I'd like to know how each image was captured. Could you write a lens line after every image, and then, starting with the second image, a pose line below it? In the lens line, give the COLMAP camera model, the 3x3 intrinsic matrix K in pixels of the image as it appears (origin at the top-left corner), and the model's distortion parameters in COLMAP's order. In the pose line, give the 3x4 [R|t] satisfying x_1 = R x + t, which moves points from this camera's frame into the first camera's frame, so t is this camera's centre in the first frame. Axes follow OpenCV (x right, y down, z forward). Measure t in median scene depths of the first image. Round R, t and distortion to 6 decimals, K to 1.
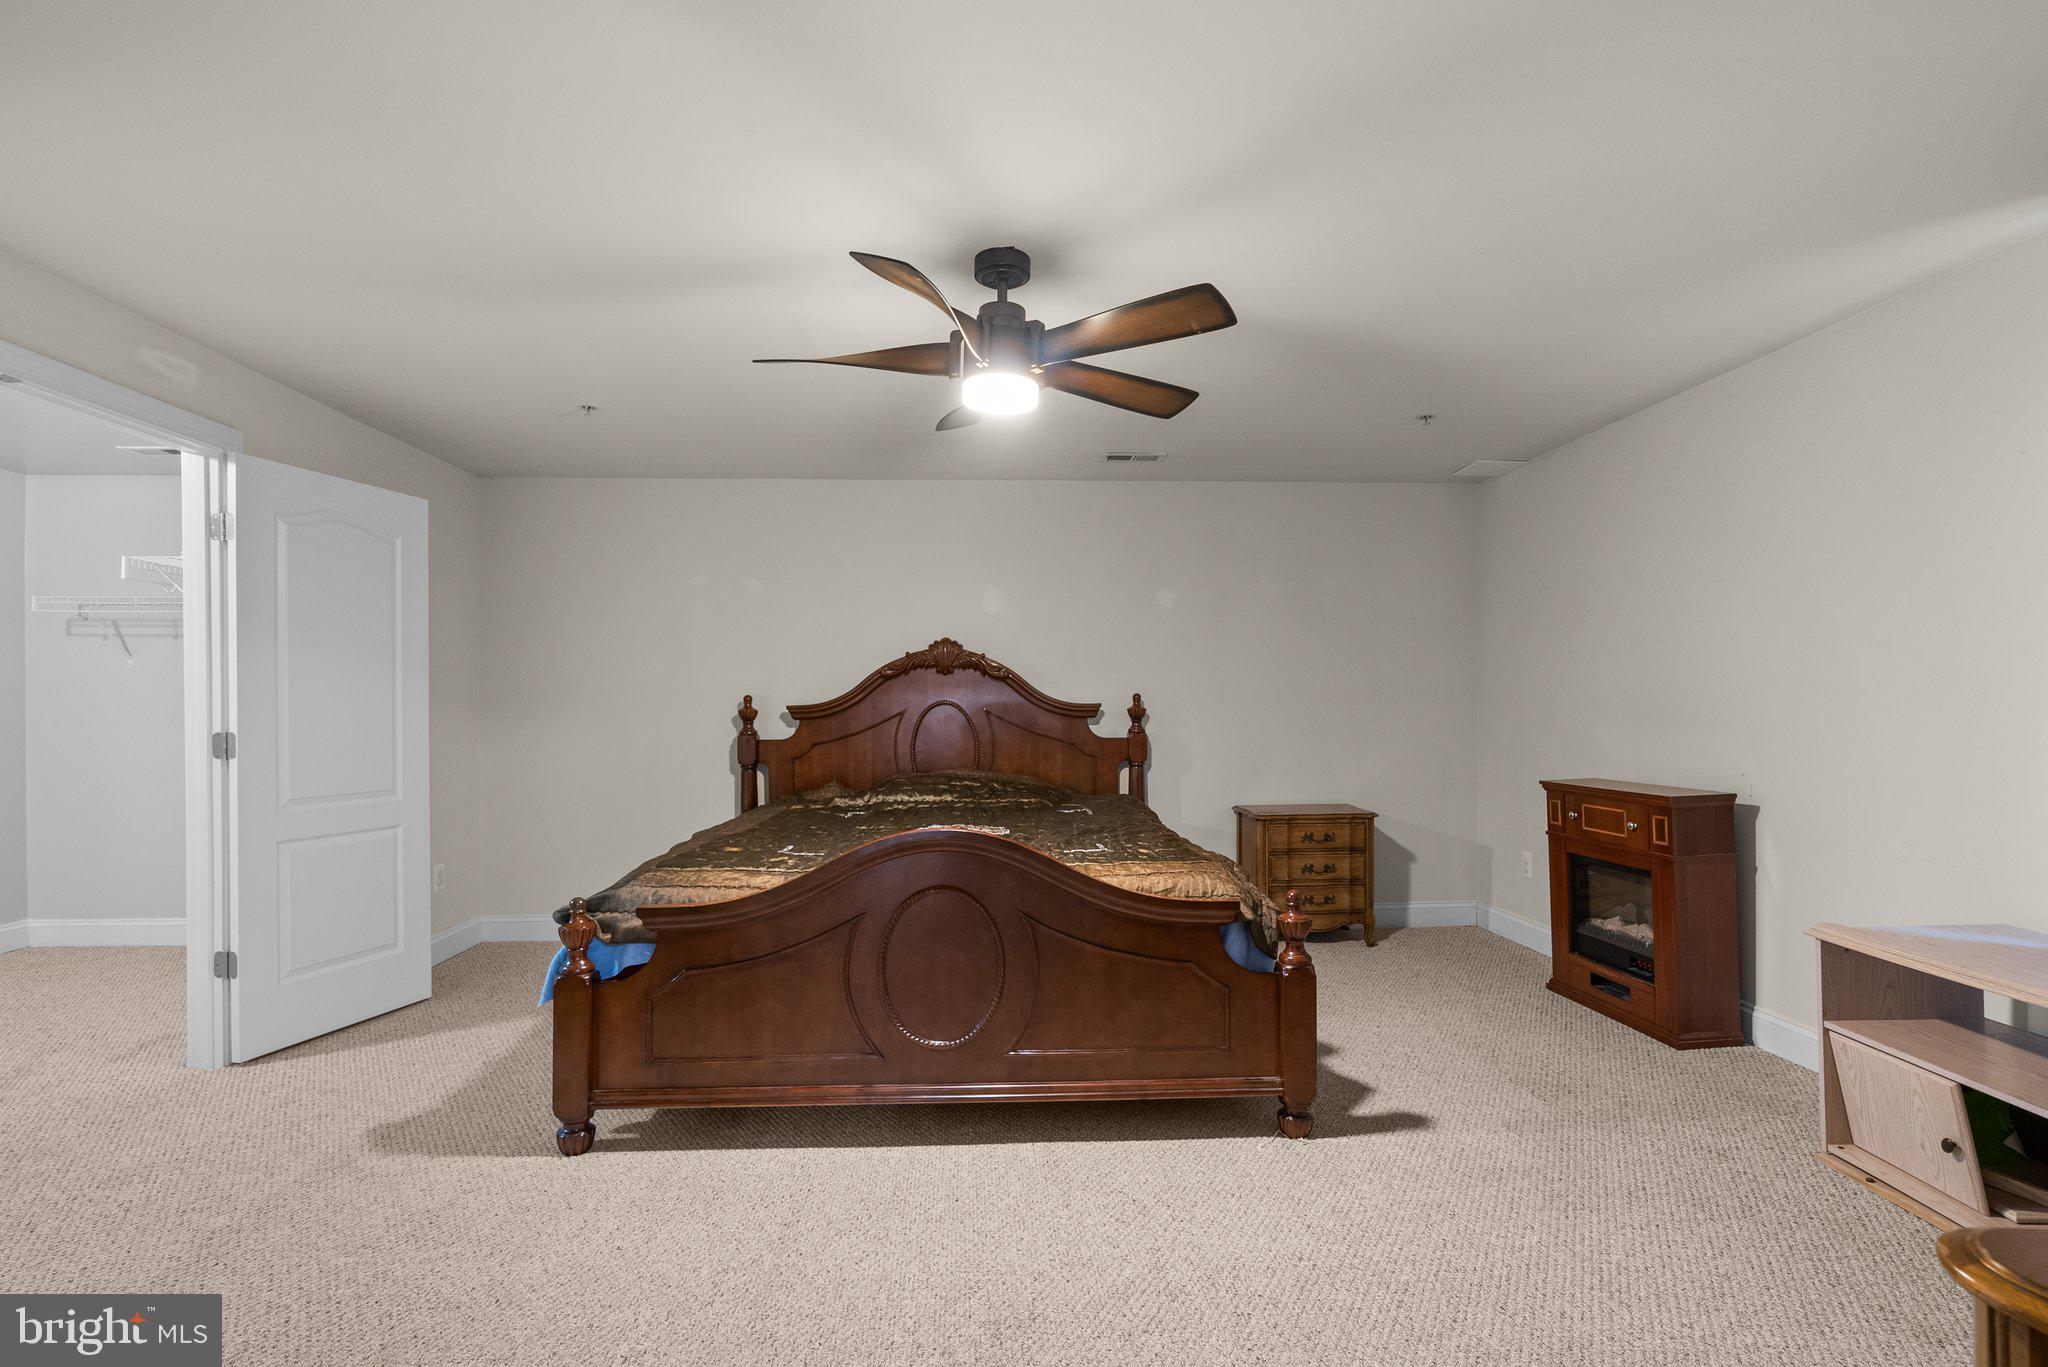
lens RADIAL K [[951.8, 0, 1009.4], [0, 951.8, 693.5], [0, 0, 1]] dist [-0.000604, 0.000291]
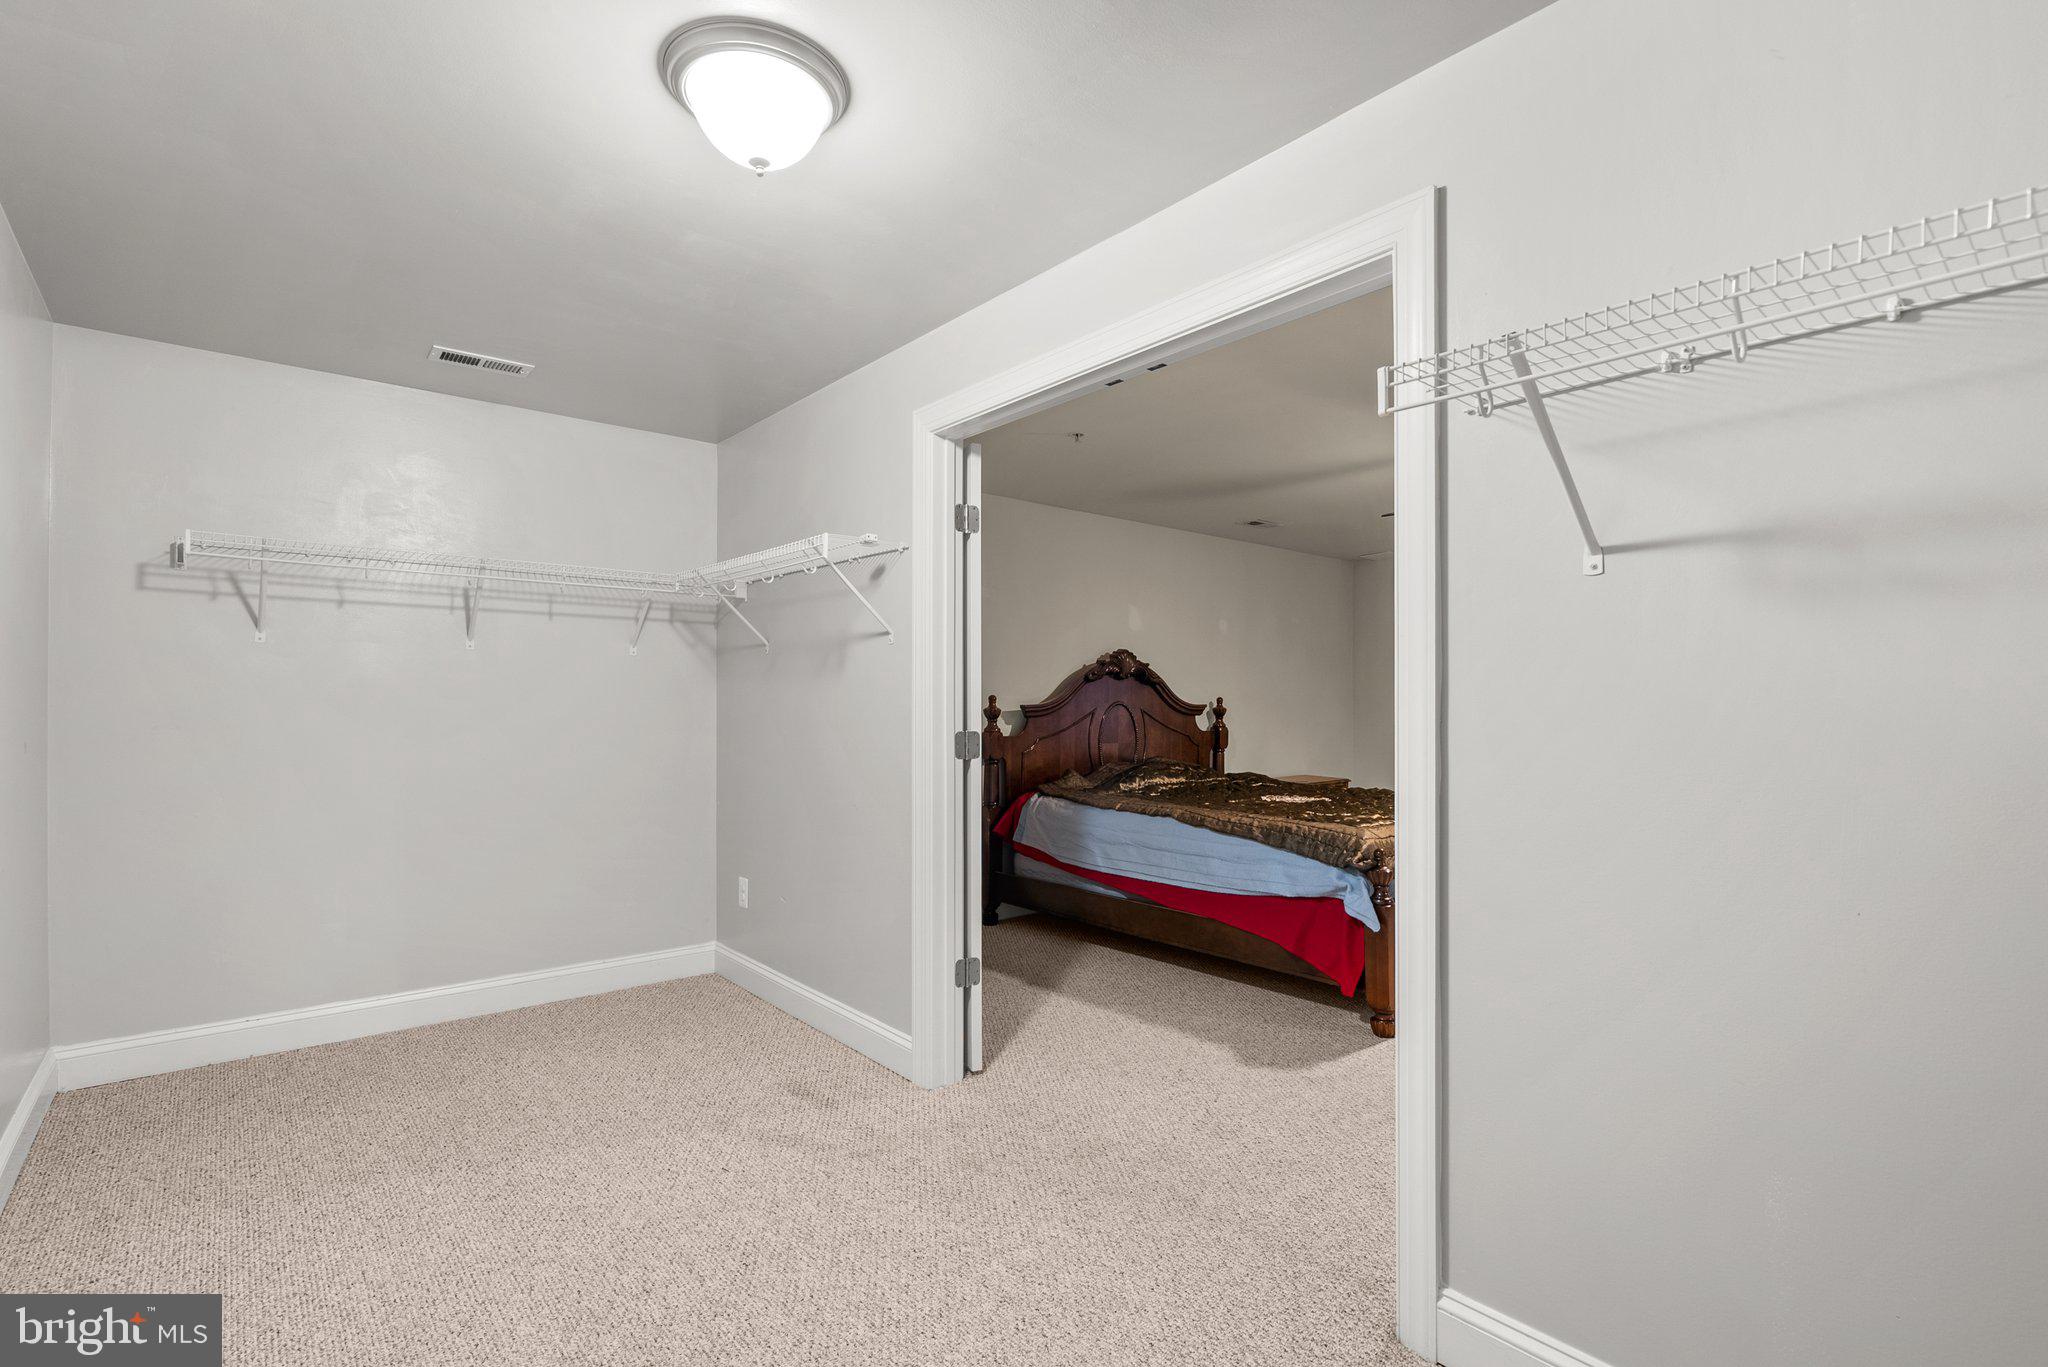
lens RADIAL K [[951.8, 0, 1023.4], [0, 951.8, 686.6], [0, 0, 1]] dist [-0.000604, 0.000291]
pose [[0.784901, 0.017155, 0.619384, -0.911720], [-0.017896, 0.999827, -0.005012, -0.003106], [-0.619363, -0.007150, 0.785073, 0.131958]]
